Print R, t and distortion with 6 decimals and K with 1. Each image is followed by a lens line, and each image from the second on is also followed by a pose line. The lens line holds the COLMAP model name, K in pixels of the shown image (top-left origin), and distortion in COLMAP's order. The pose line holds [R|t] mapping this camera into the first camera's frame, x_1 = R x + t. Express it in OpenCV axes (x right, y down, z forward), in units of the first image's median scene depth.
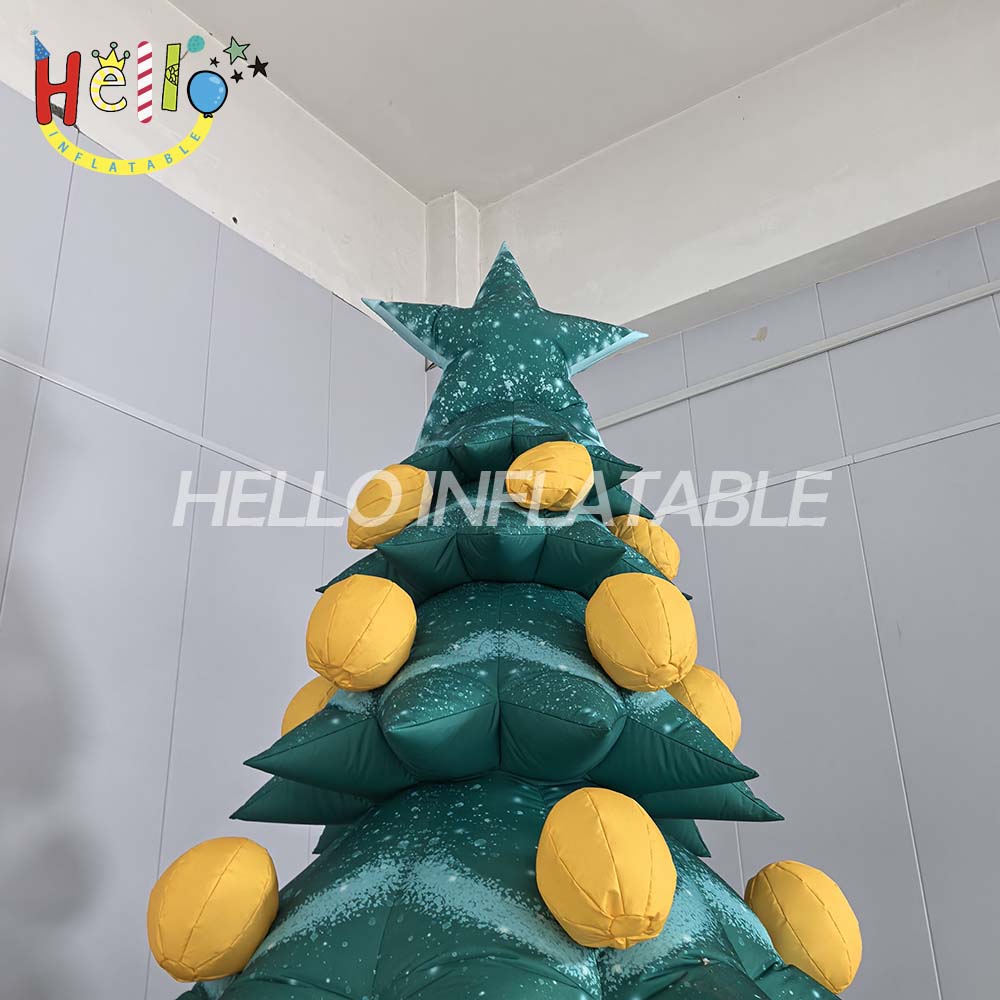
lens RADIAL K [[1069.4, 0, 500.0], [0, 1069.4, 500.0], [0, 0, 1]] dist [0.139506, -0.325620]
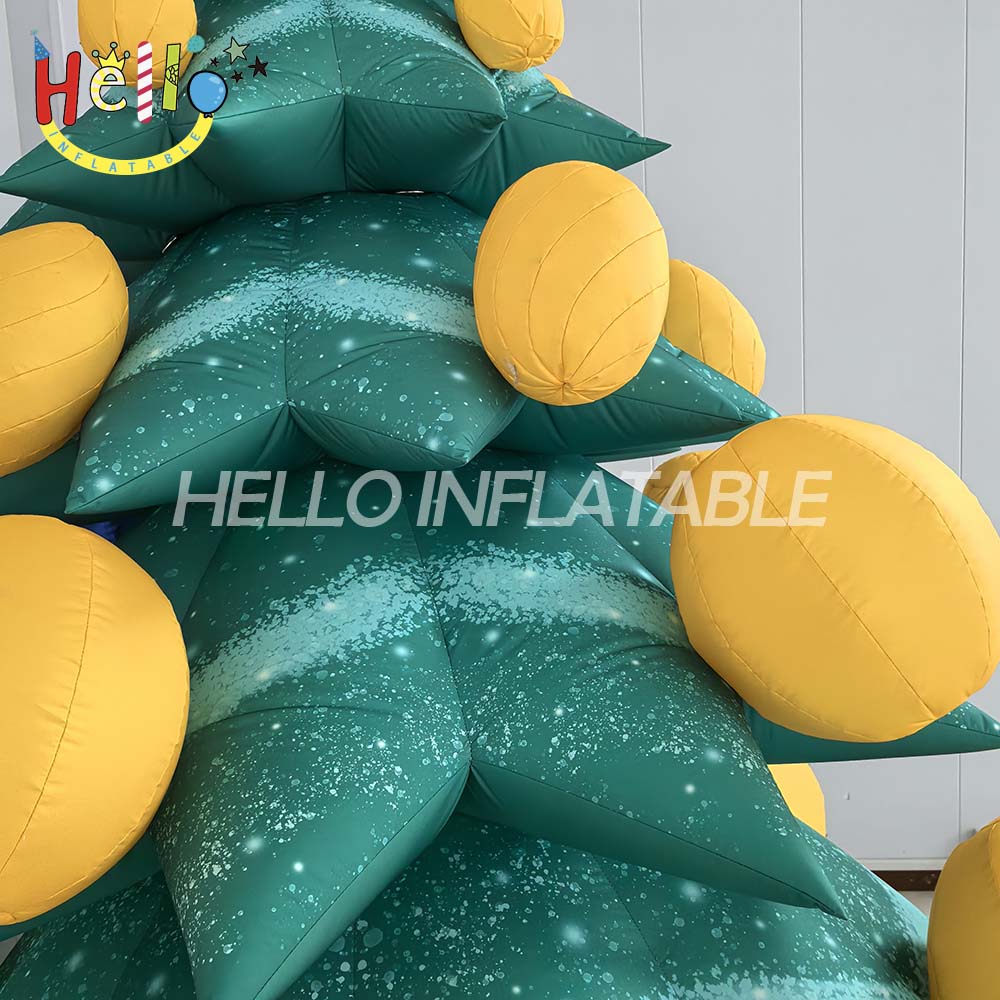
lens RADIAL K [[1083.5, 0, 500.7], [0, 1083.5, 467.5], [0, 0, 1]] dist [0.004154, 0.020167]
pose [[0.850152, -0.082392, 0.520052, -0.454083], [-0.184990, 0.877979, 0.441511, 0.186762], [-0.492971, -0.471556, 0.731173, -0.128440]]
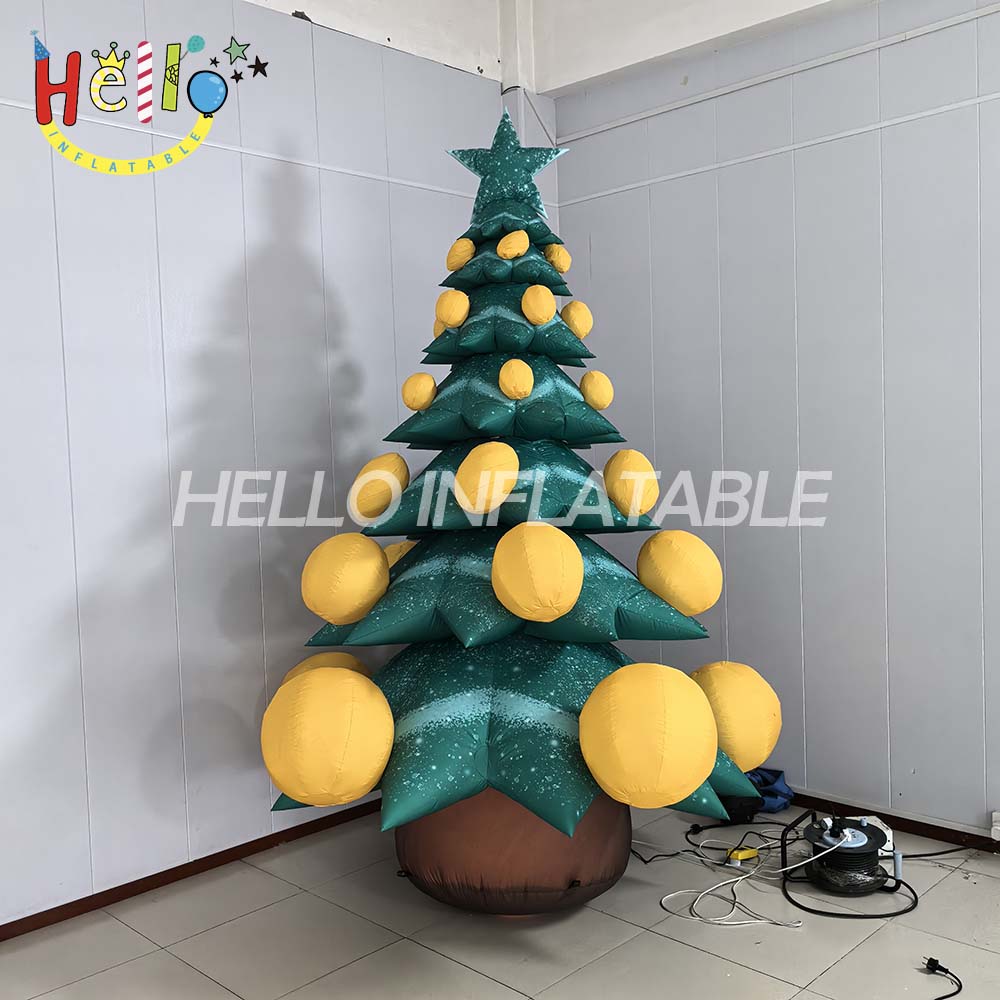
lens RADIAL K [[1069.4, 0, 500.0], [0, 1069.4, 500.0], [0, 0, 1]] dist [0.139506, -0.325620]
pose [[0.984138, -0.016597, -0.176628, 0.515359], [0.098214, 0.880094, 0.464531, -0.773038], [0.147740, -0.474510, 0.867764, -1.834972]]
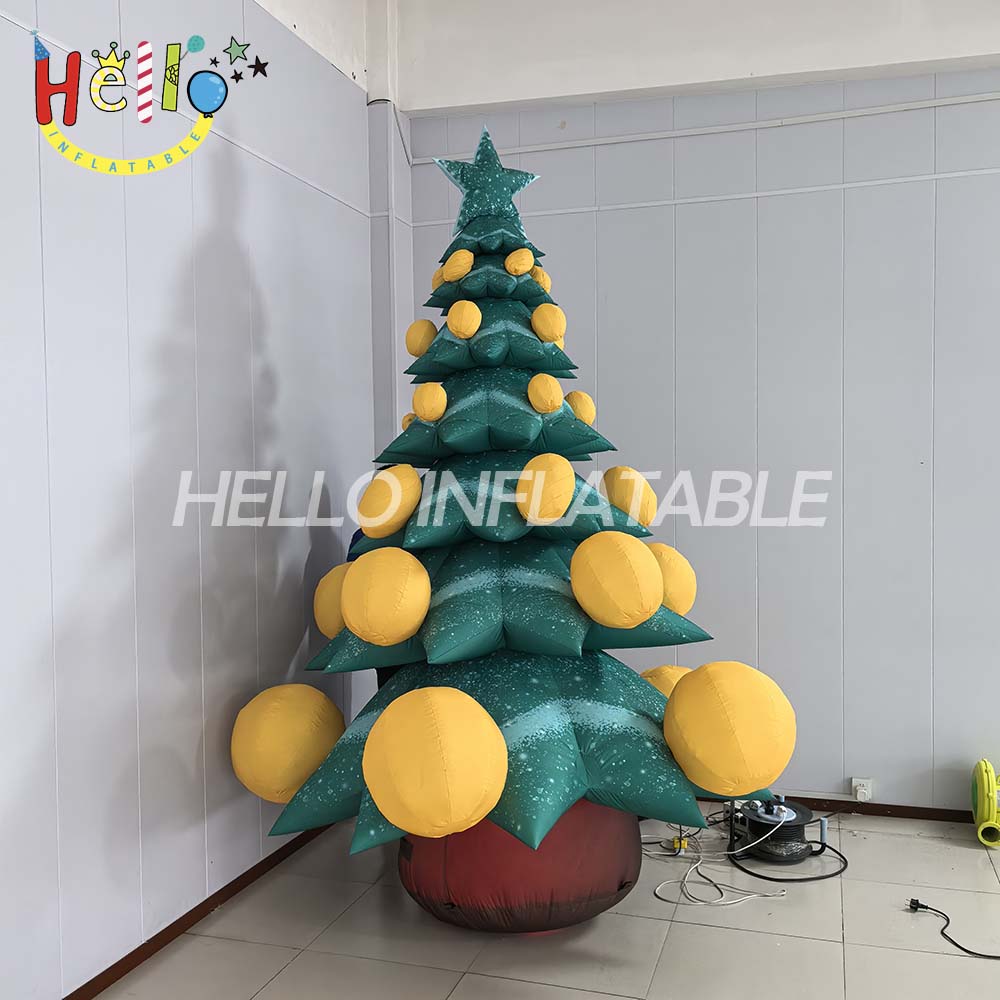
lens RADIAL K [[1069.4, 0, 500.0], [0, 1069.4, 500.0], [0, 0, 1]] dist [0.139506, -0.325620]
pose [[0.953804, -0.011293, 0.300216, -0.895147], [-0.123111, 0.896845, 0.424867, -0.684799], [-0.274045, -0.442200, 0.854025, -1.766194]]
